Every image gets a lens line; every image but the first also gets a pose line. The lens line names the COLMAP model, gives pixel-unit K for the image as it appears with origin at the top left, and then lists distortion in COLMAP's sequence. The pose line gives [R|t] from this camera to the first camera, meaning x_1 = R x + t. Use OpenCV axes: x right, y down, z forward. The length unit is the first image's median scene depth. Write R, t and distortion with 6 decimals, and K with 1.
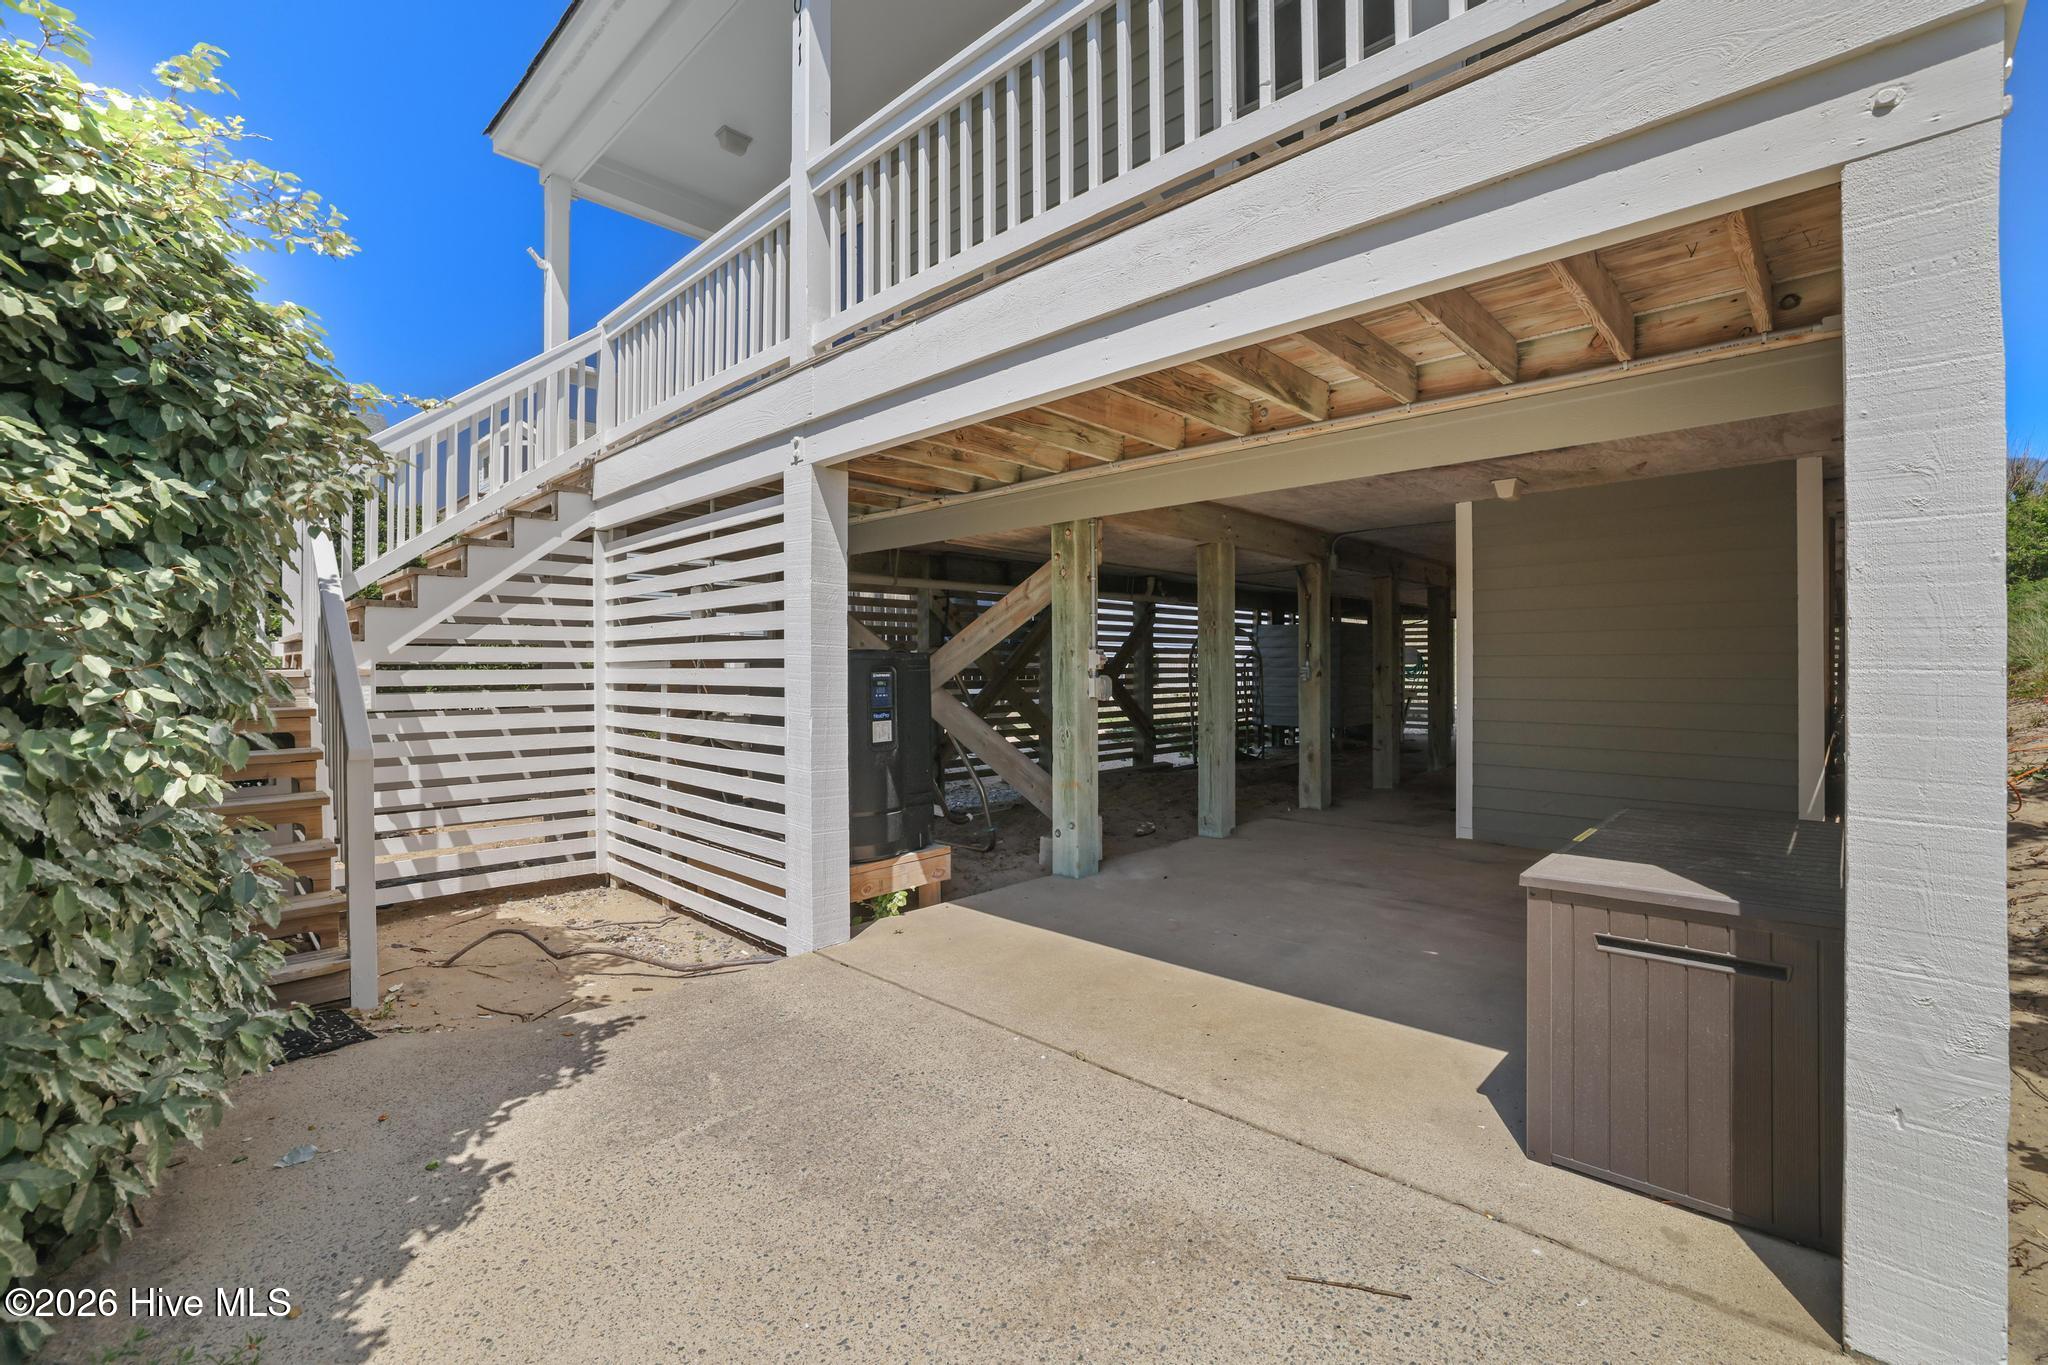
lens RADIAL K [[870.0, 0, 1024.0], [0, 870.0, 682.5], [0, 0, 1]] dist [-0.001066, 0.000006]
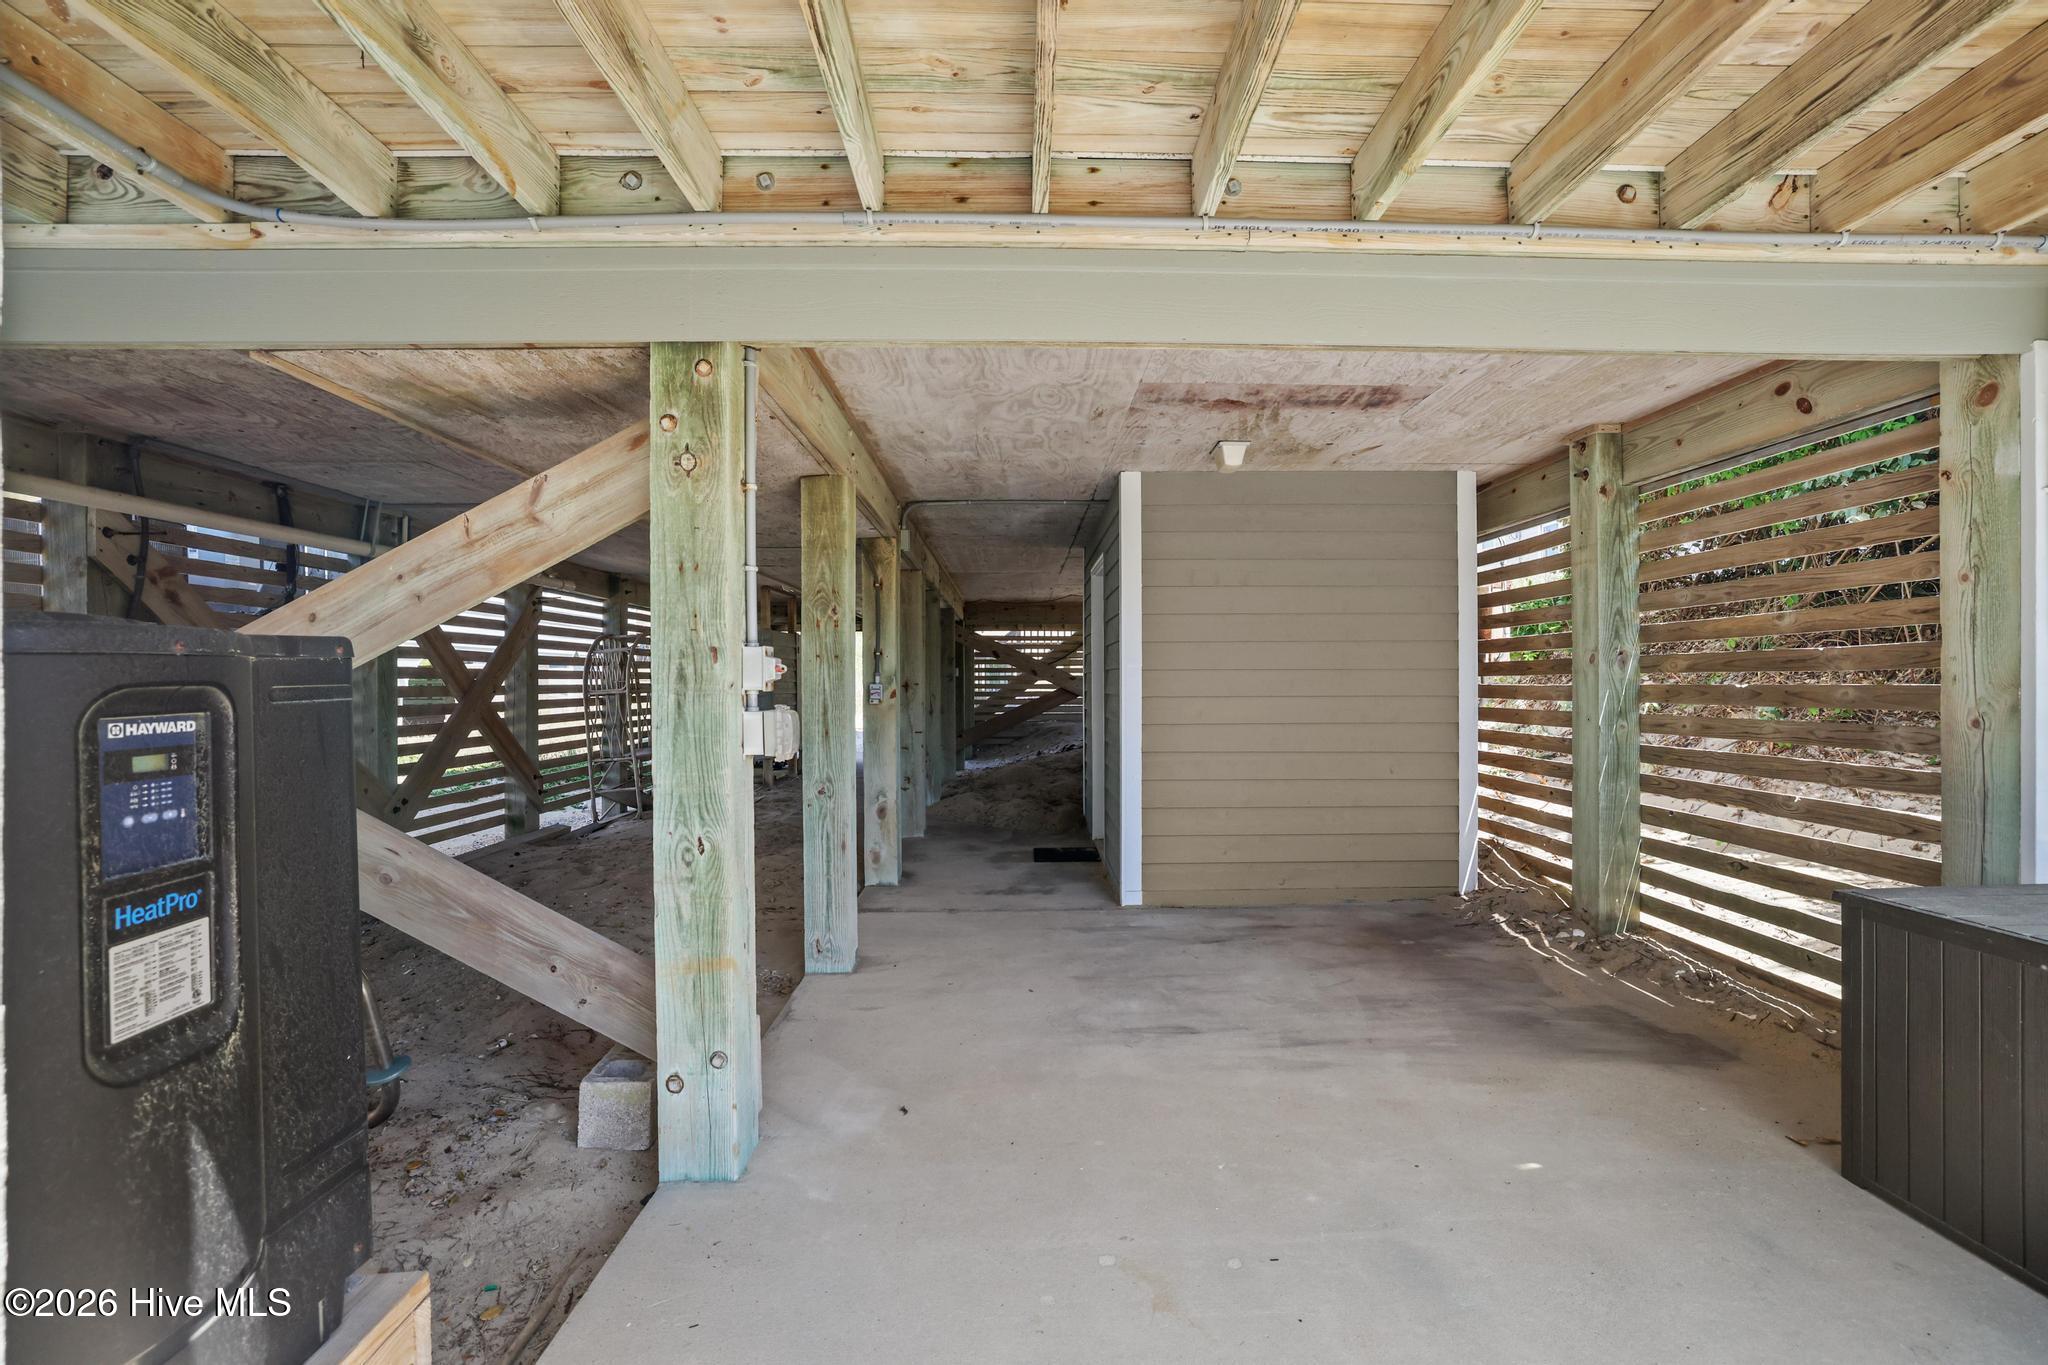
lens RADIAL K [[889.8, 0, 1024.0], [0, 889.8, 682.5], [0, 0, 1]] dist [-0.011366, 0.000163]
pose [[0.711041, 0.000182, 0.703150, -0.124319], [0.012656, 0.999835, -0.013057, -0.010728], [-0.703037, 0.018183, 0.710921, 0.514814]]
